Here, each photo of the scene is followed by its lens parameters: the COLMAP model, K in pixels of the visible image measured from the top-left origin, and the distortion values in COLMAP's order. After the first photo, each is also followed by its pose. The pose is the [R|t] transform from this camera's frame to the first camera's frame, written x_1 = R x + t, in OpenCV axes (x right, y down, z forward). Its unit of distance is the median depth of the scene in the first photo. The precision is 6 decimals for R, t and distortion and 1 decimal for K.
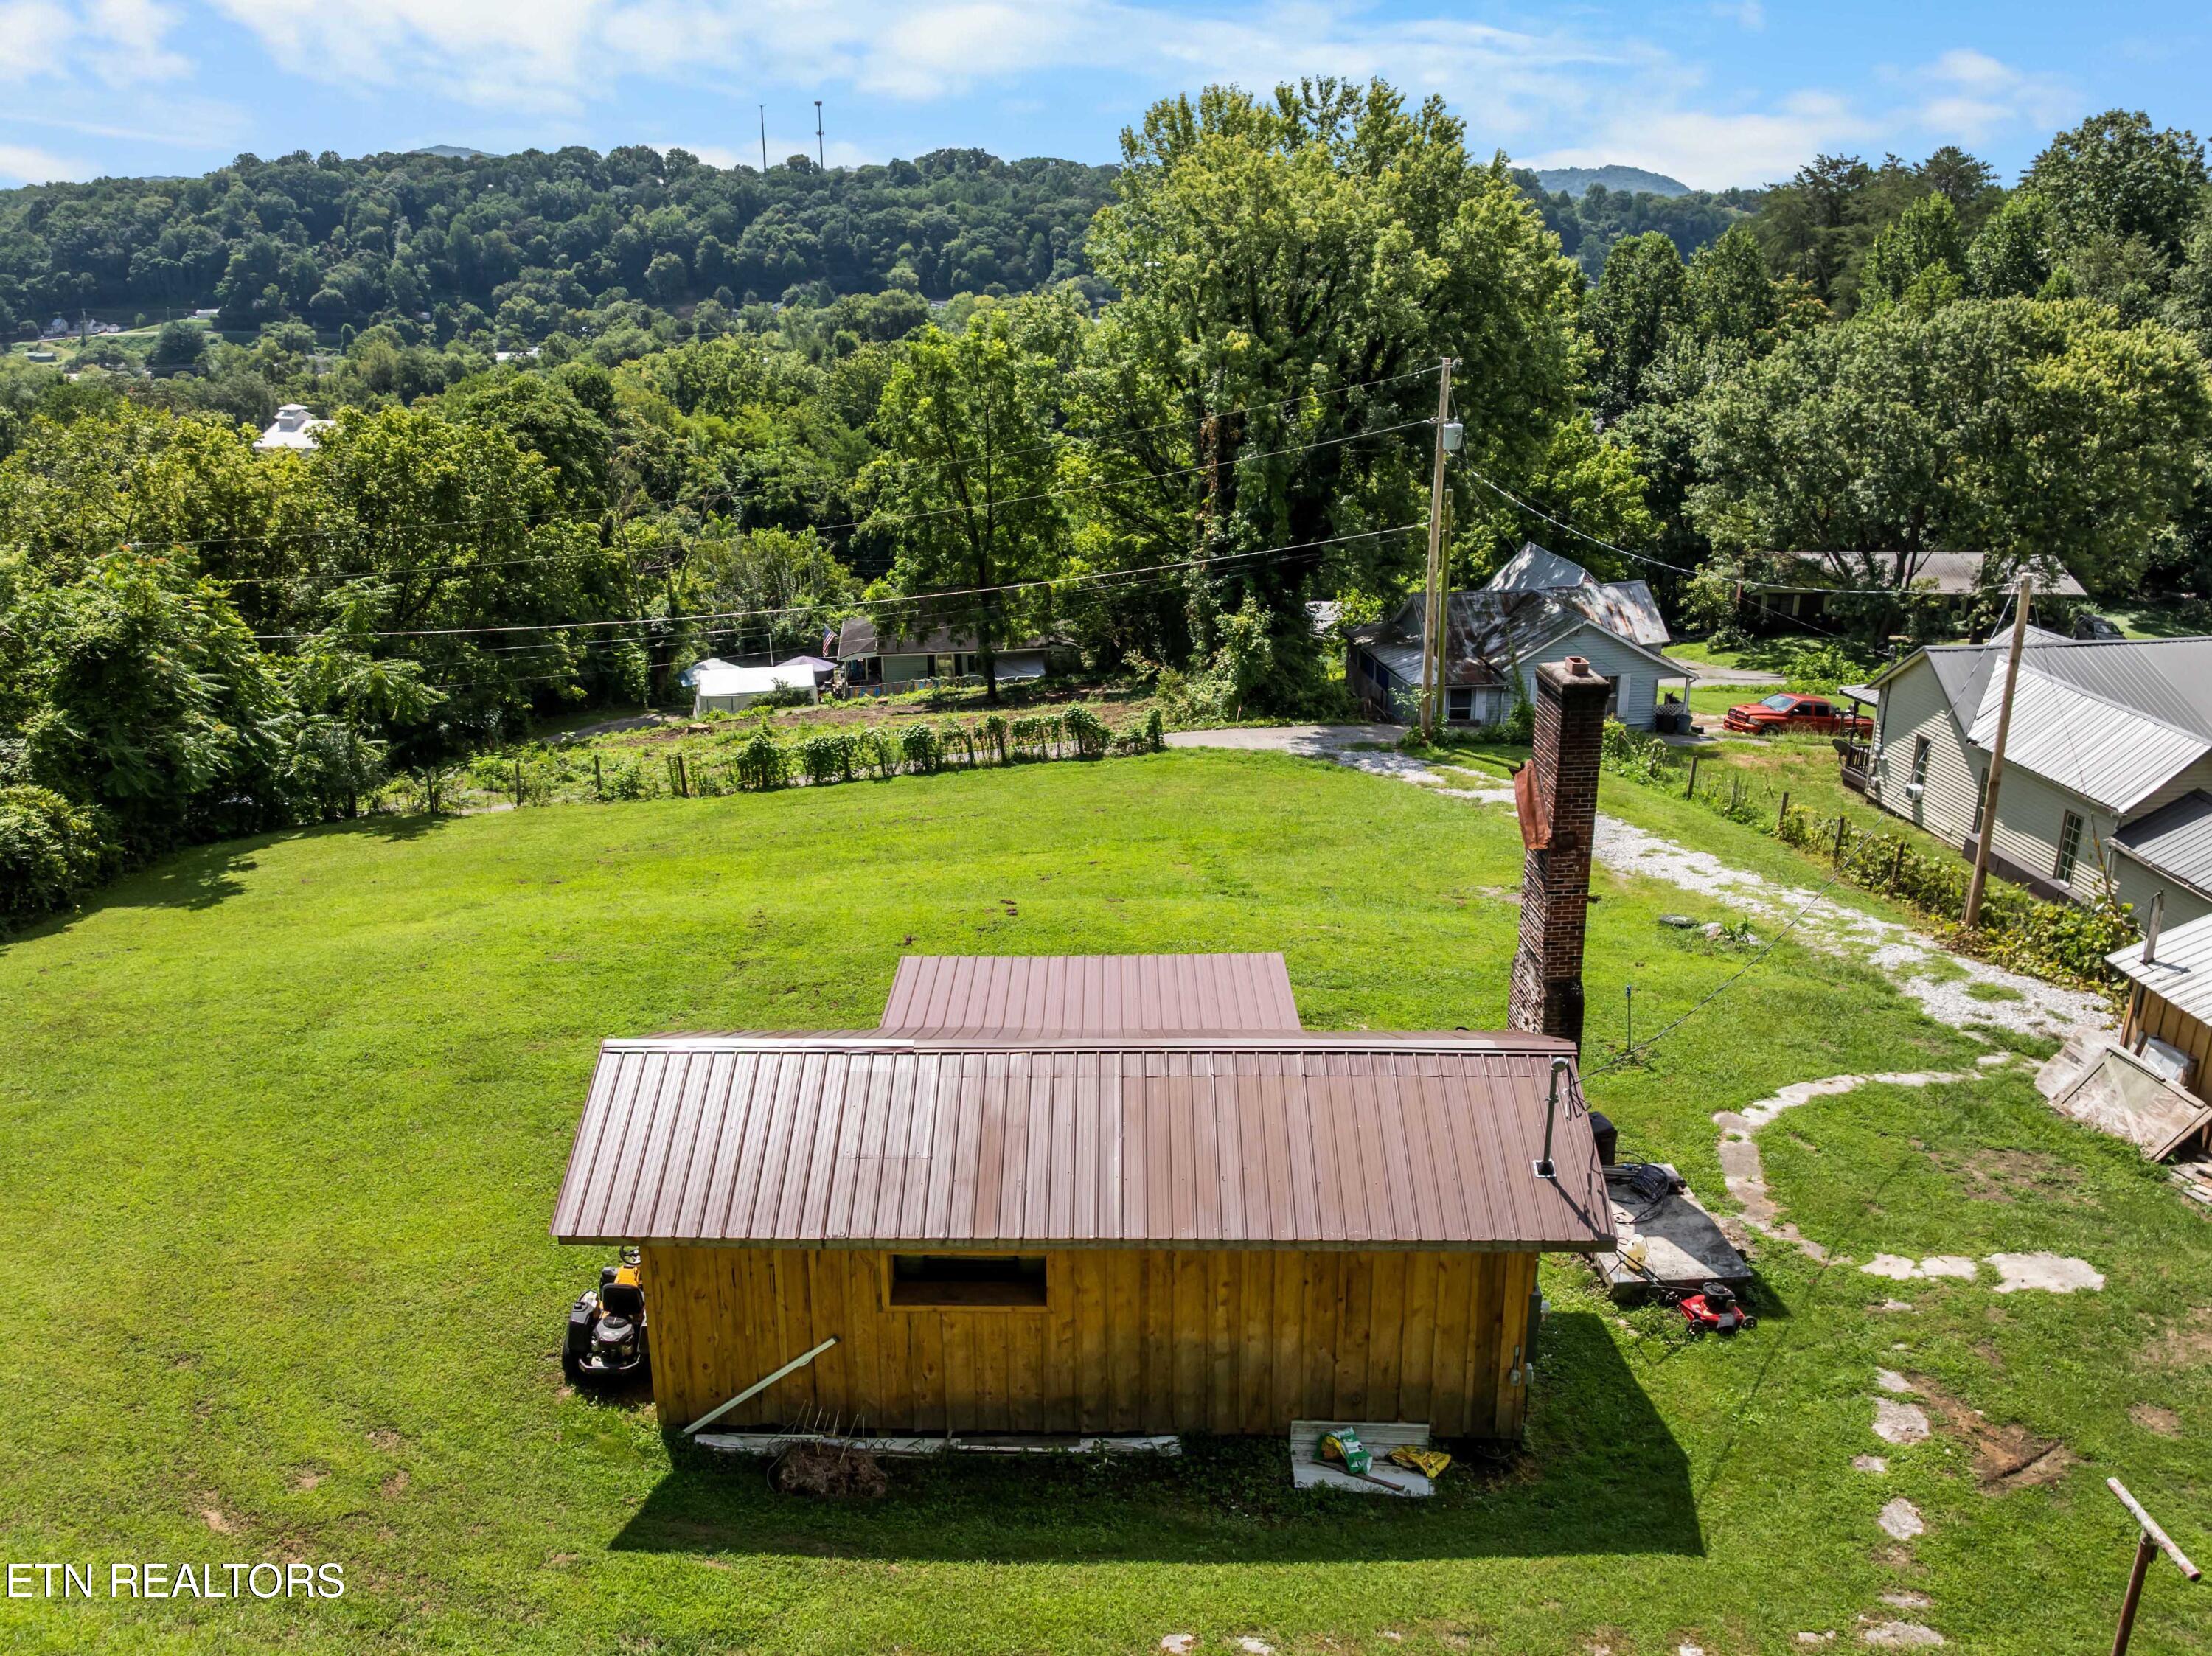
lens RADIAL K [[1778.6, 0, 1111.4], [0, 1778.6, 822.3], [0, 0, 1]] dist [-0.041907, -0.004017]
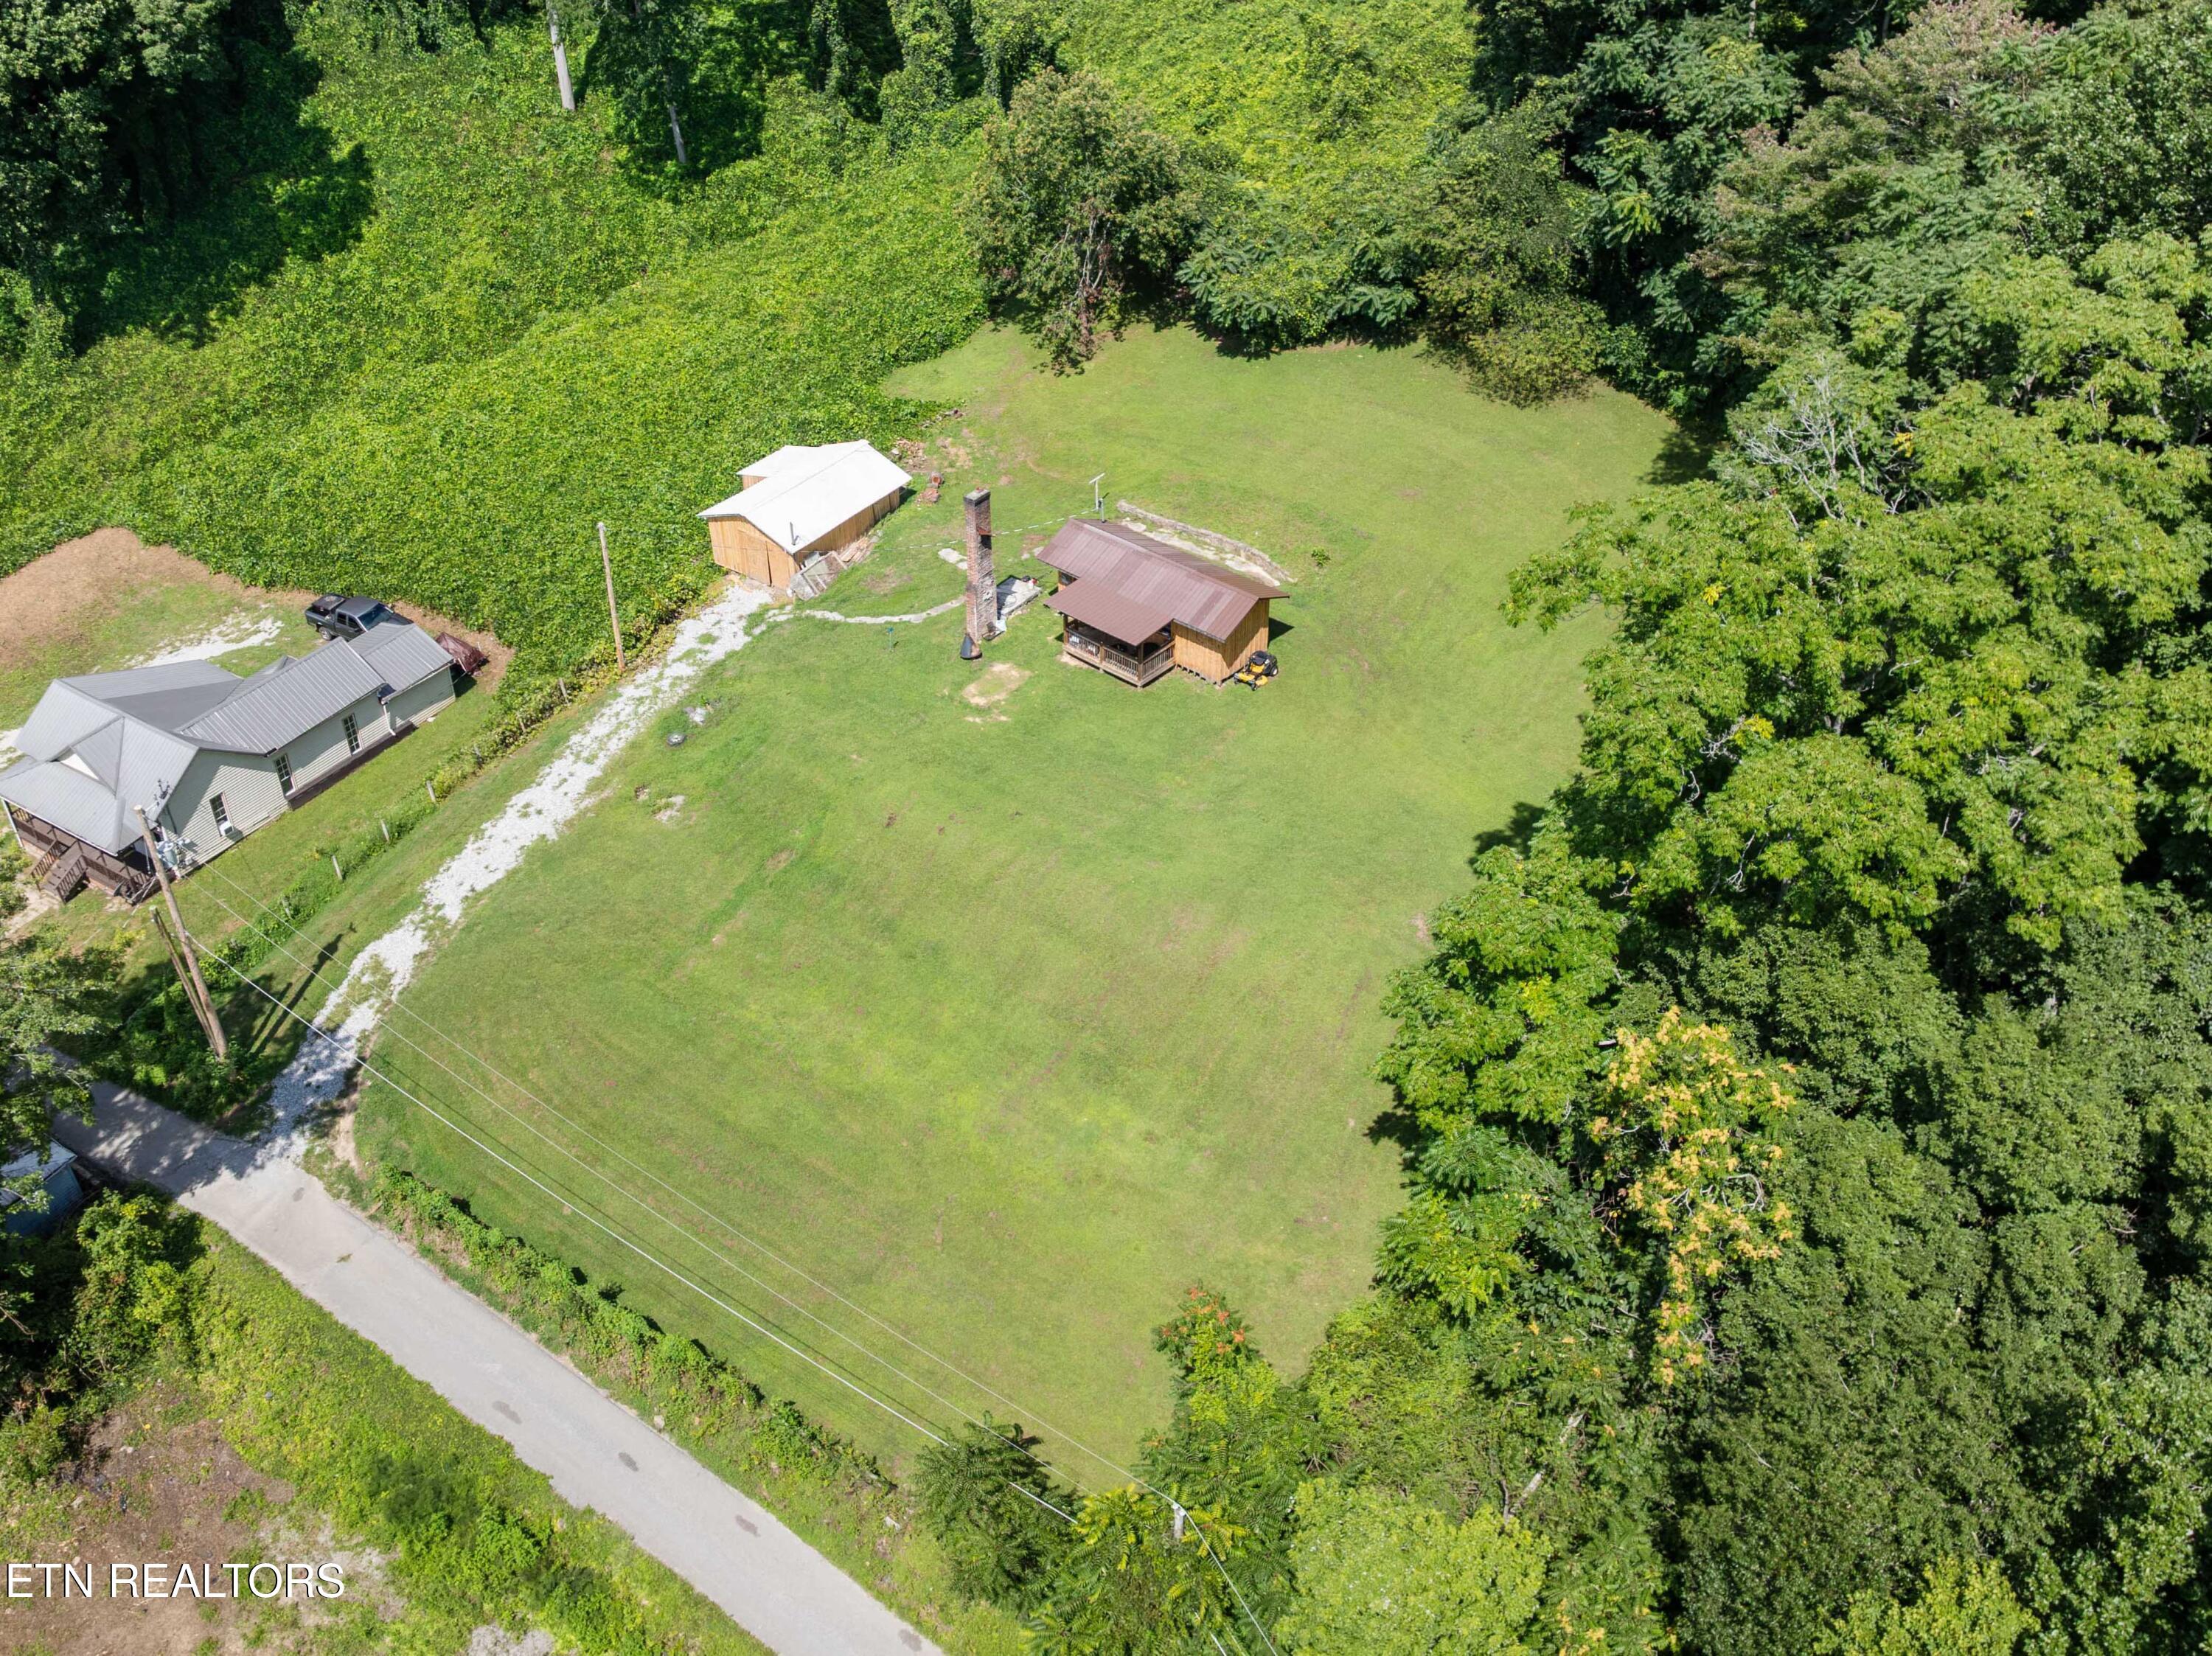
lens RADIAL K [[1964.5, 0, 1043.5], [0, 1964.5, 708.0], [0, 0, 1]] dist [-0.017878, -0.023100]
pose [[-0.739146, -0.368847, 0.563573, -0.112650], [0.241463, 0.636001, 0.732938, -0.137182], [-0.628775, 0.677831, -0.381035, 0.143187]]
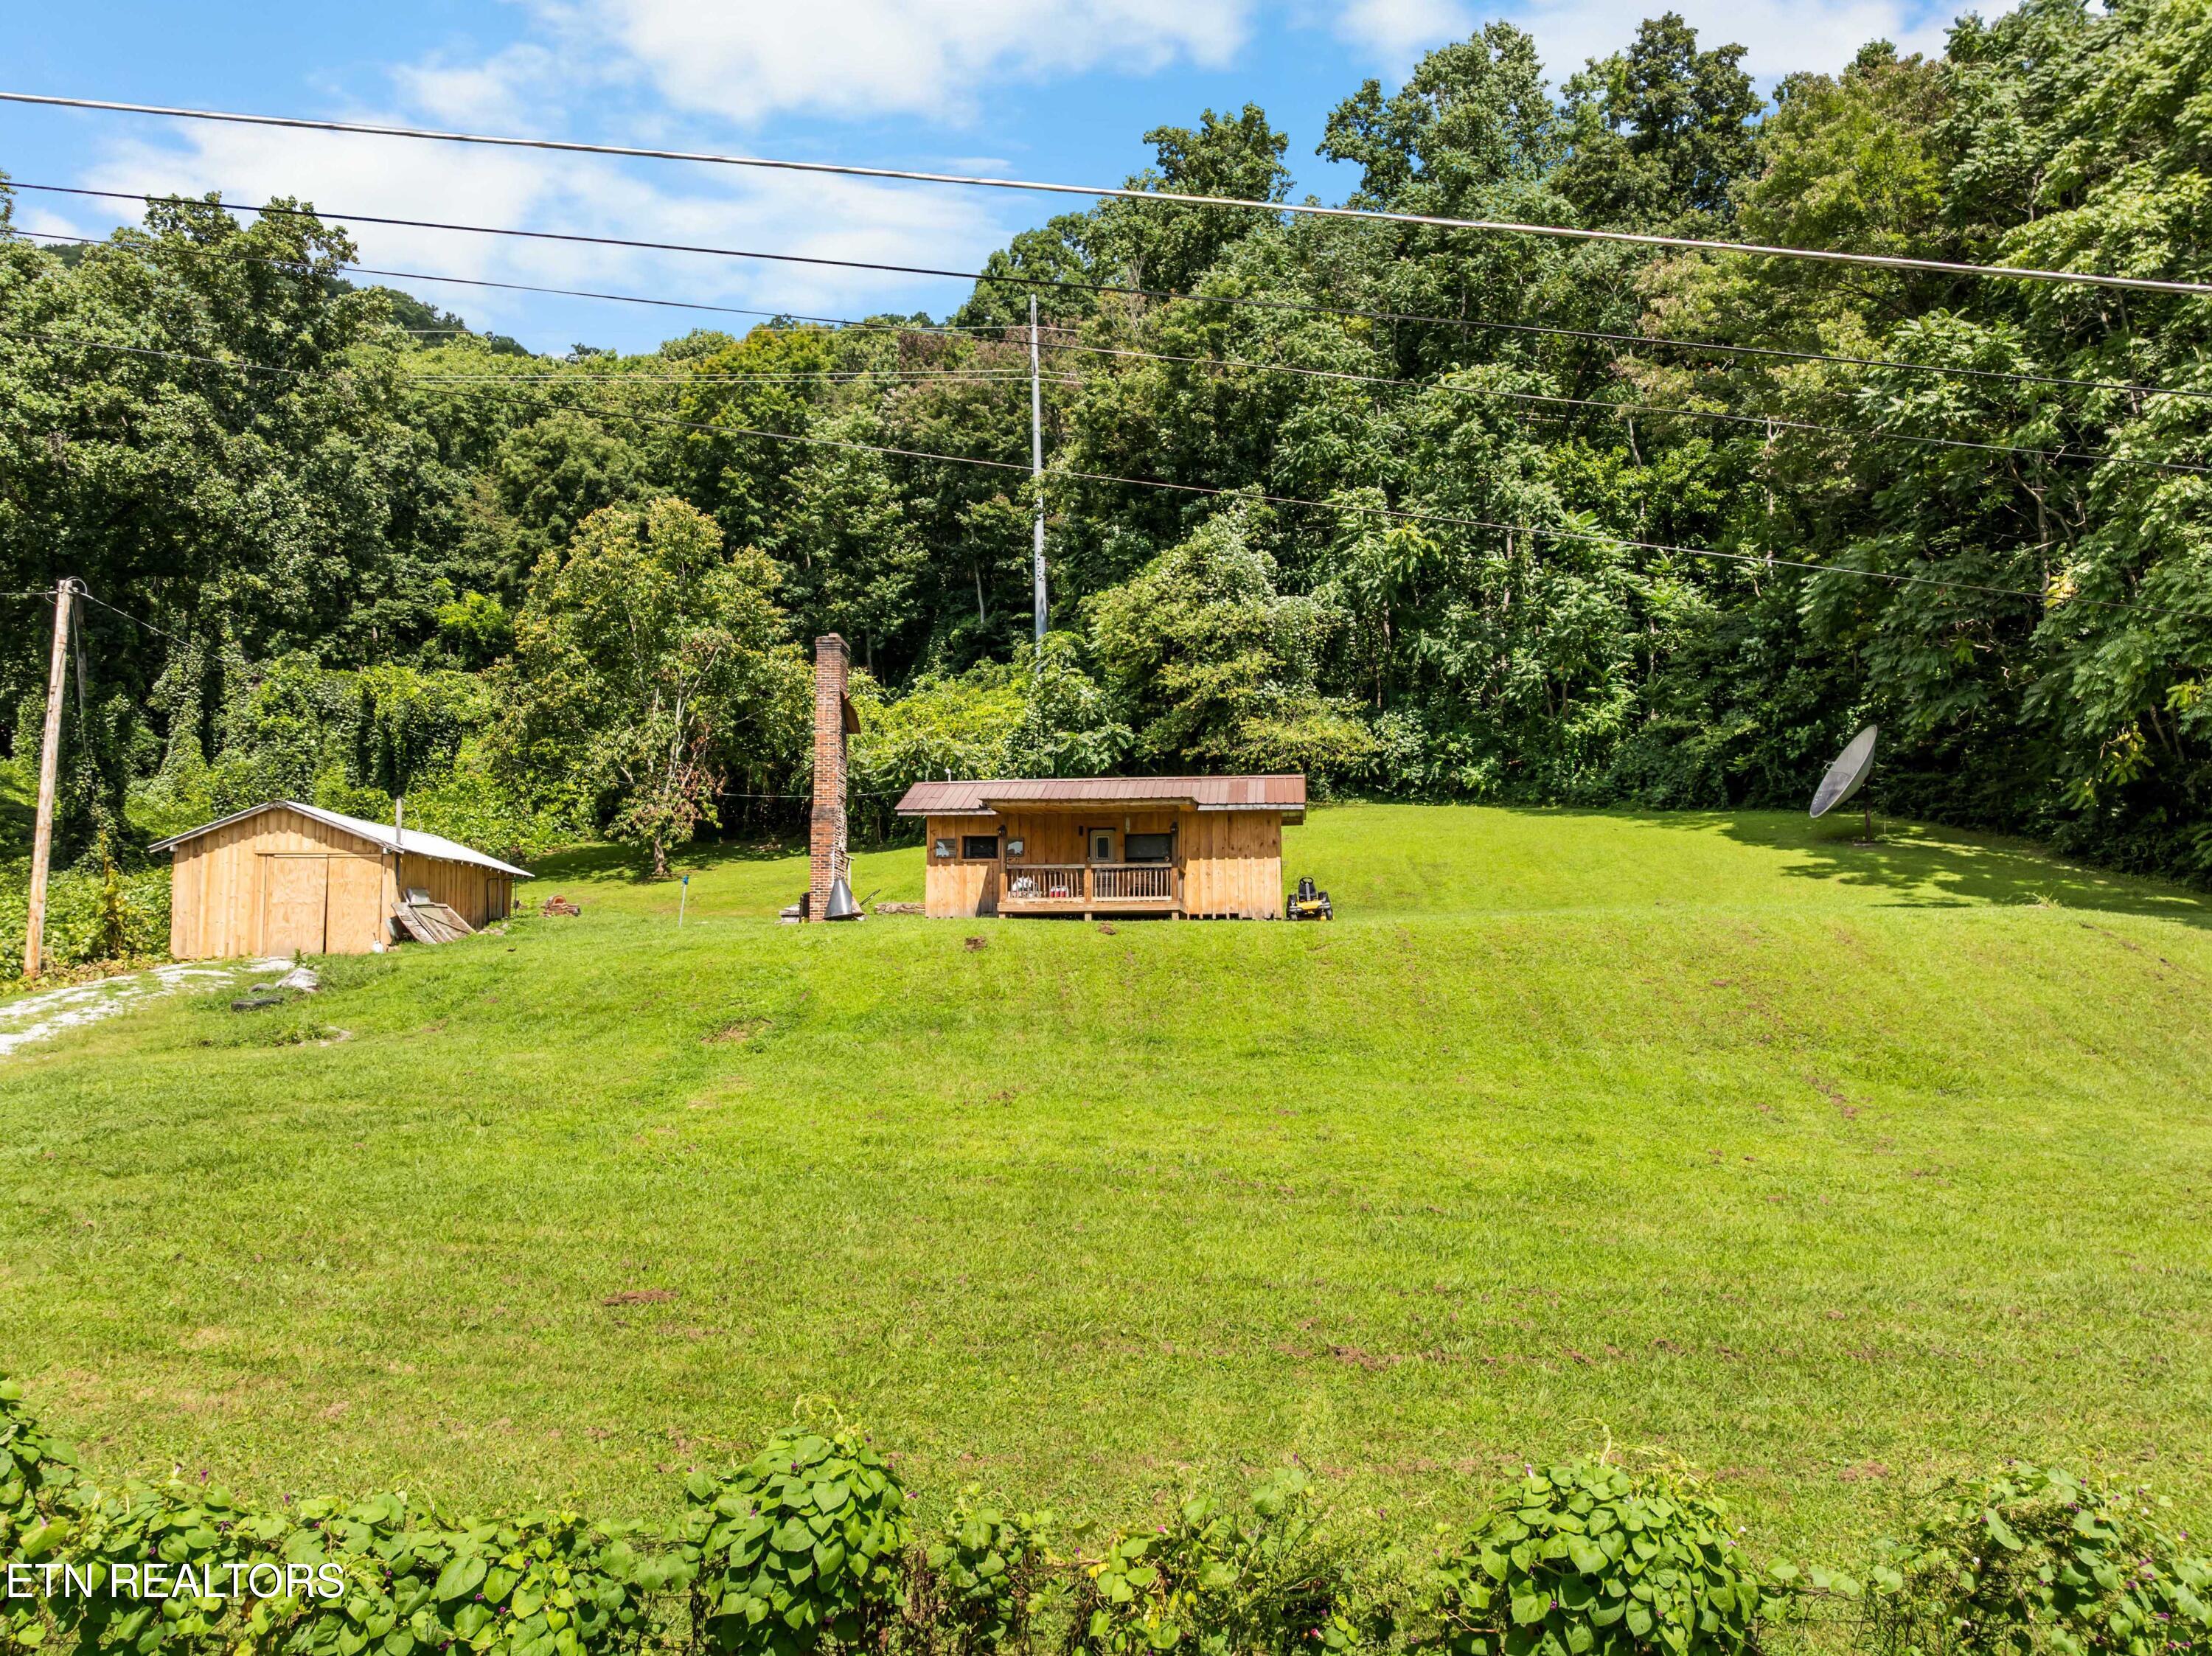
lens RADIAL K [[1637.2, 0, 1110.5], [0, 1637.2, 779.5], [0, 0, 1]] dist [-0.009029, -0.000979]
pose [[-0.992818, 0.017512, 0.118342, -0.013342], [0.041779, 0.977697, 0.205821, -0.016134], [-0.112098, 0.209287, -0.971408, 0.150605]]
